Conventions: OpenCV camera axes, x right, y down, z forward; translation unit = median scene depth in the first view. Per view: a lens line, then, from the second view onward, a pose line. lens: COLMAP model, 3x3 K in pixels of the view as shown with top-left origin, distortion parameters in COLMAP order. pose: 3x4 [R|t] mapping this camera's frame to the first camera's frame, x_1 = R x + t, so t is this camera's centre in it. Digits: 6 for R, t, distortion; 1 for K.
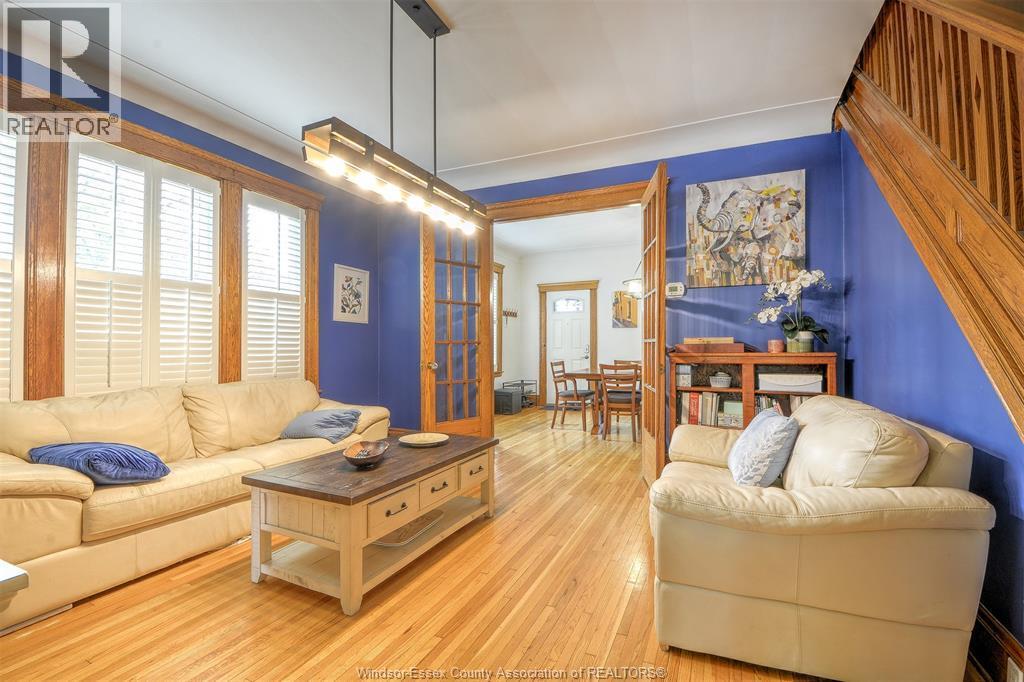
lens RADIAL K [[454.1, 0, 516.0], [0, 454.1, 344.6], [0, 0, 1]] dist [-0.010747, -0.005293]
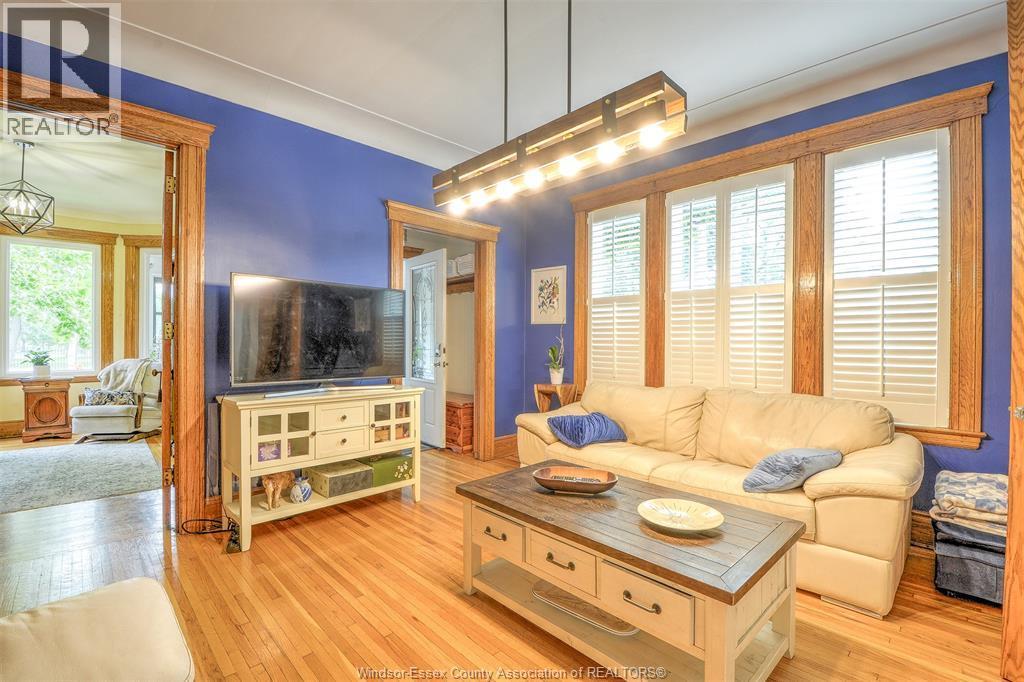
lens RADIAL K [[454.1, 0, 530.1], [0, 454.1, 342.3], [0, 0, 1]] dist [-0.010747, -0.005293]
pose [[-0.351836, 0.000469, -0.936062, 0.351055], [0.001358, 0.999999, -0.000010, -0.015259], [0.936061, -0.001274, -0.351836, 0.849085]]
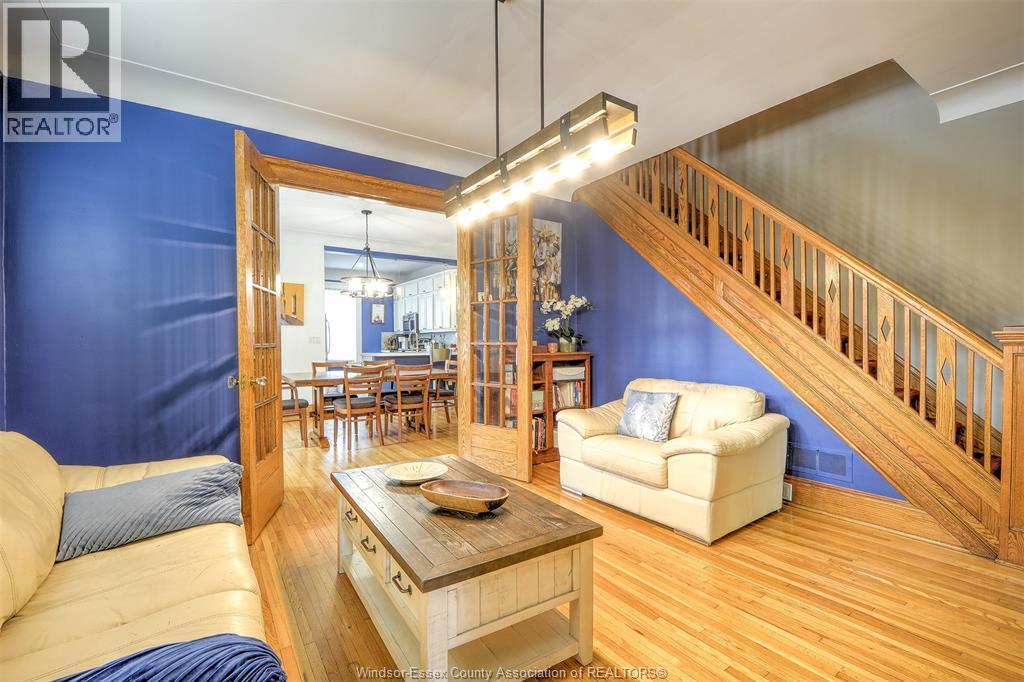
lens RADIAL K [[454.1, 0, 523.2], [0, 454.1, 348.2], [0, 0, 1]] dist [-0.010747, -0.005293]
pose [[0.509470, -0.009453, 0.860436, -0.645028], [-0.001819, 0.999926, 0.012062, -0.011074], [-0.860486, -0.007710, 0.509415, 0.366335]]
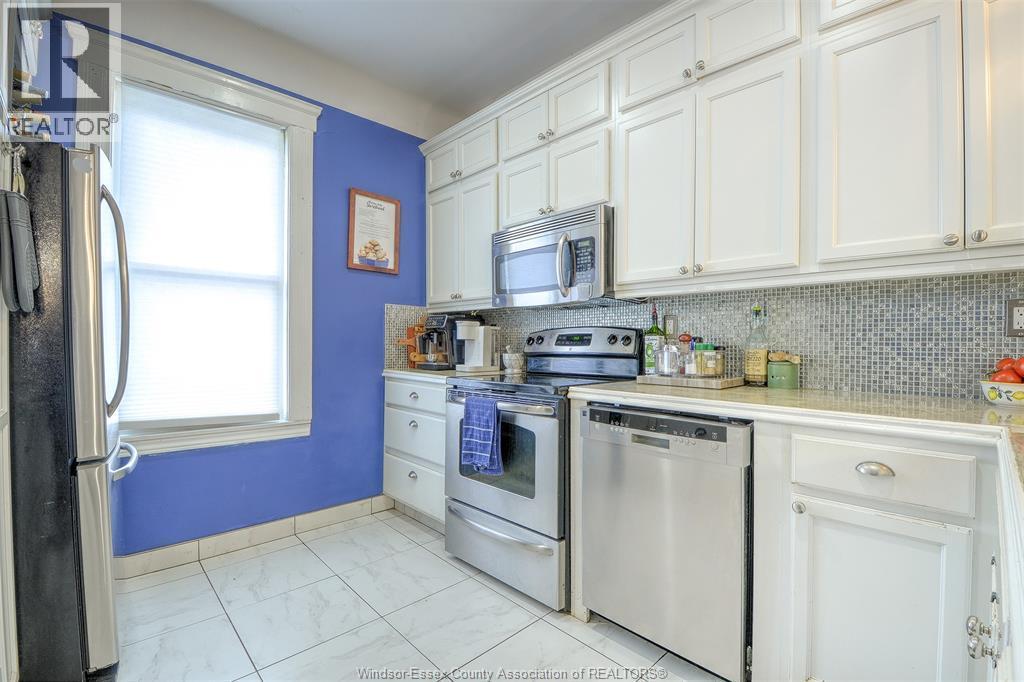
lens RADIAL K [[454.1, 0, 512.8], [0, 454.1, 345.8], [0, 0, 1]] dist [-0.010747, -0.005293]
pose [[0.378122, -0.007125, 0.925728, 0.917786], [-0.007248, 0.999917, 0.010657, -0.015221], [-0.925727, -0.010740, 0.378039, 2.342258]]
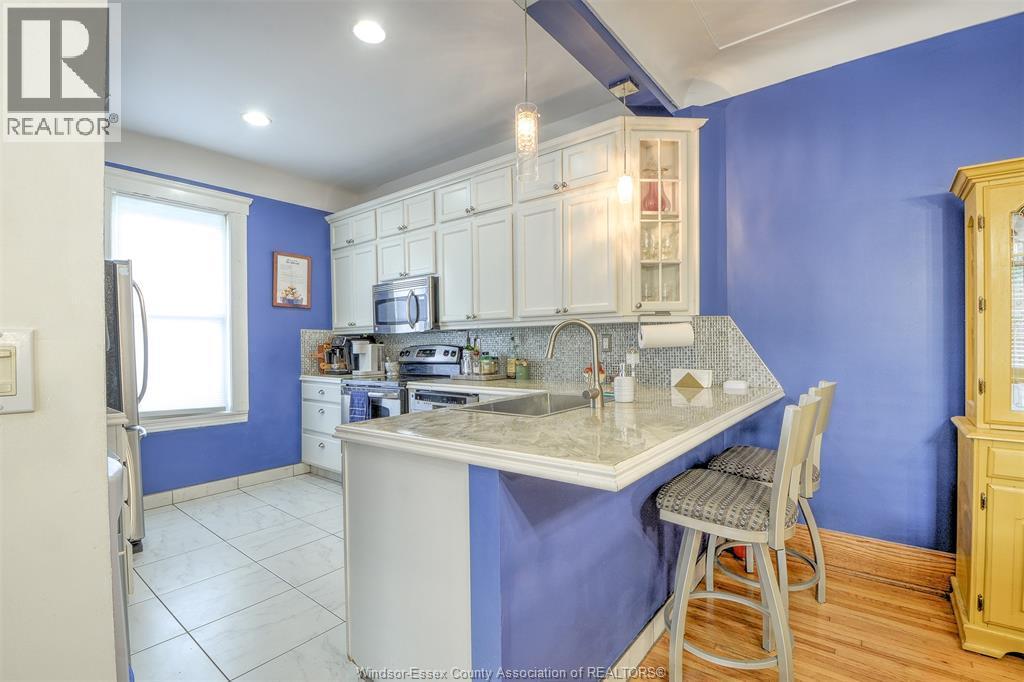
lens RADIAL K [[454.1, 0, 519.8], [0, 454.1, 348.1], [0, 0, 1]] dist [-0.010747, -0.005293]
pose [[0.233664, -0.011735, 0.972246, 0.553934], [0.009127, 0.999910, 0.009875, -0.040782], [-0.972274, 0.006566, 0.233750, 2.017635]]
